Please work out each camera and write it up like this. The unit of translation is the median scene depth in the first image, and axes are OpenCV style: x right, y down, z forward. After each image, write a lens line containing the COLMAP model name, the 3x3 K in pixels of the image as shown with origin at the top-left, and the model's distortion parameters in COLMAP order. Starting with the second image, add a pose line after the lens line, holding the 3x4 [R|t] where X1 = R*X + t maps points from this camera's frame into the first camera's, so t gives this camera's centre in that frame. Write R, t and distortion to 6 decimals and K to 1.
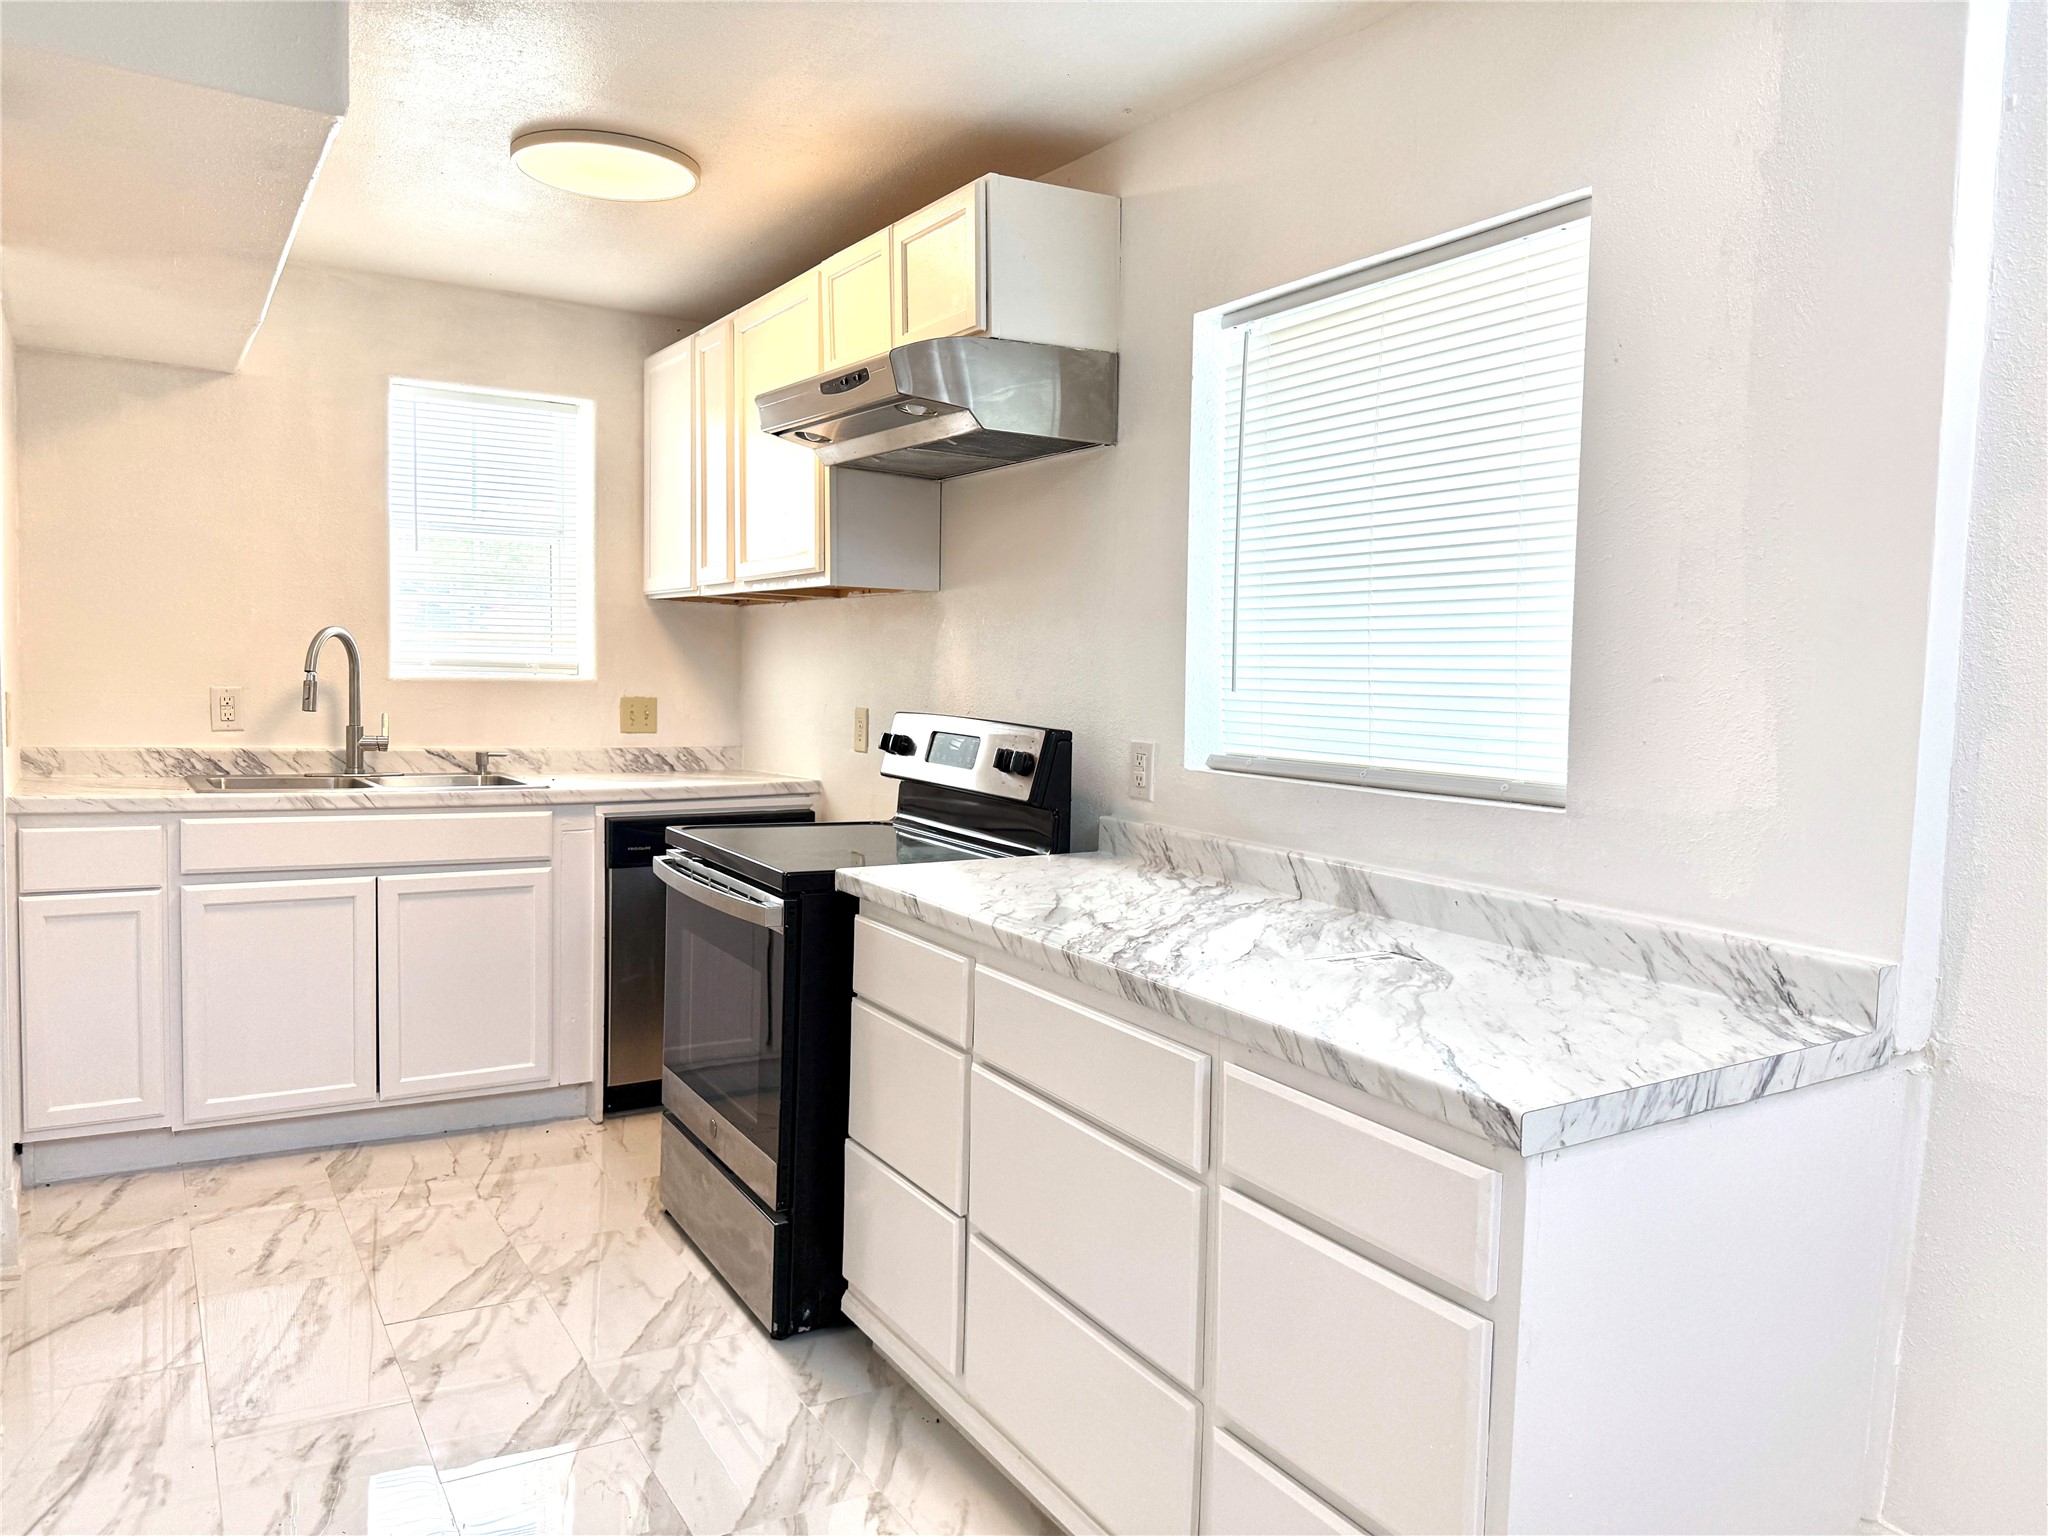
lens RADIAL K [[1459.0, 0, 1026.4], [0, 1459.0, 768.8], [0, 0, 1]] dist [-0.006224, -0.003967]
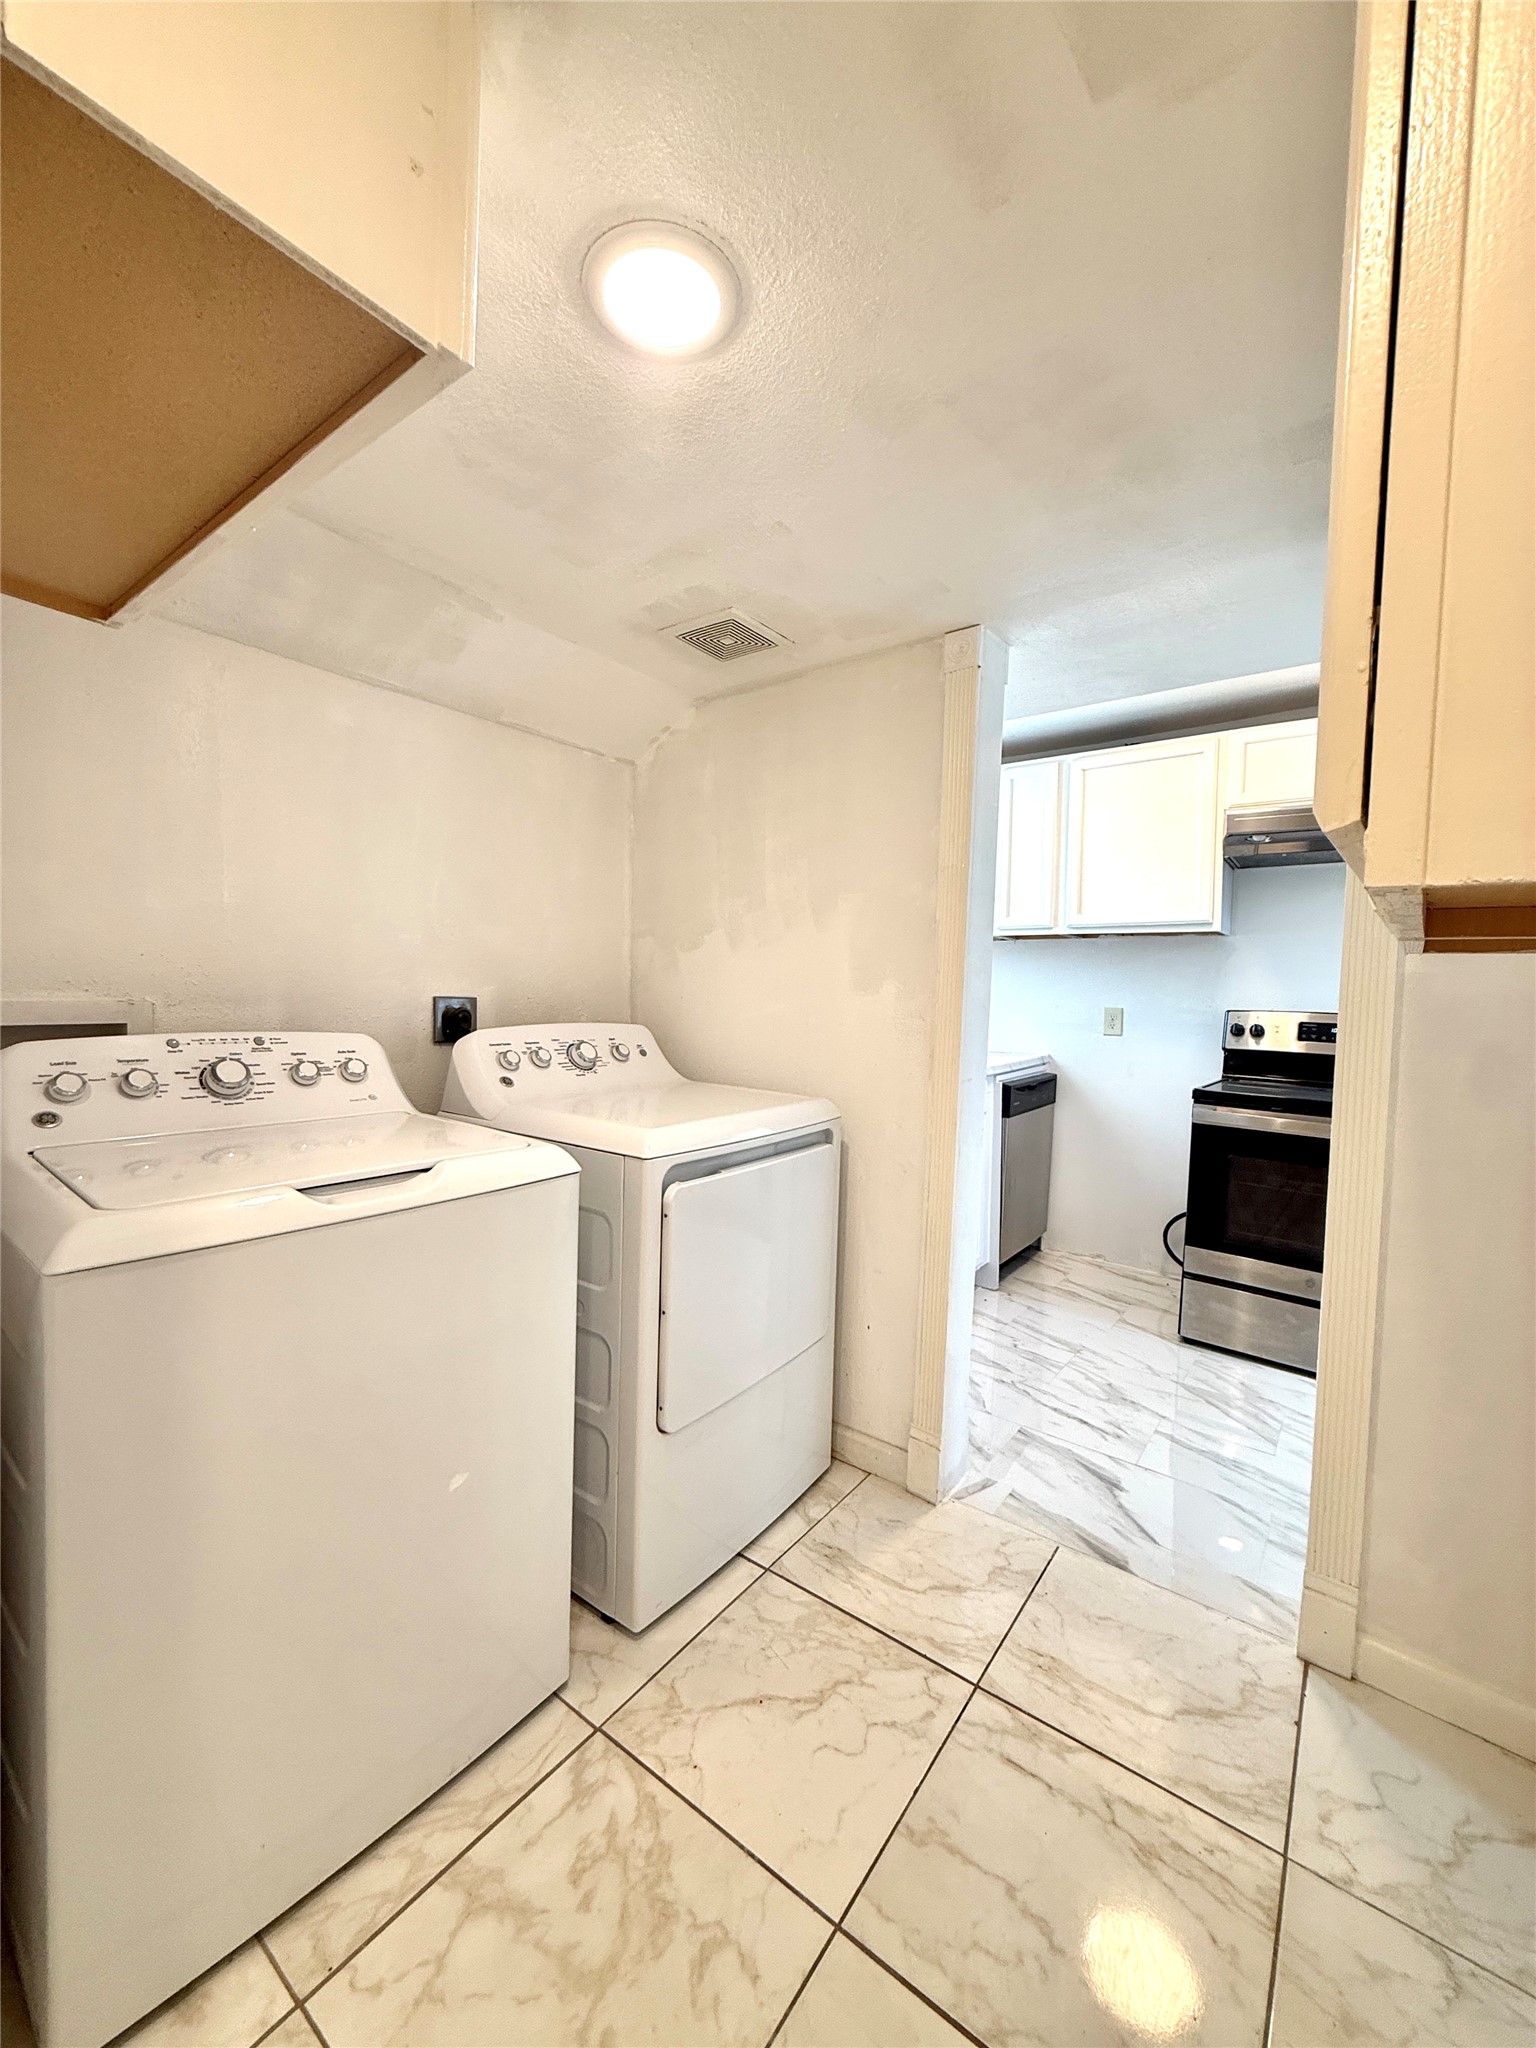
lens RADIAL K [[817.7, 0, 763.5], [0, 817.7, 1023.5], [0, 0, 1]] dist [0.001882, 0.000096]
pose [[0.925377, -0.008042, 0.378962, -0.986126], [0.015999, 0.999713, -0.017852, -0.017550], [-0.378709, 0.022583, 0.925240, 0.381749]]
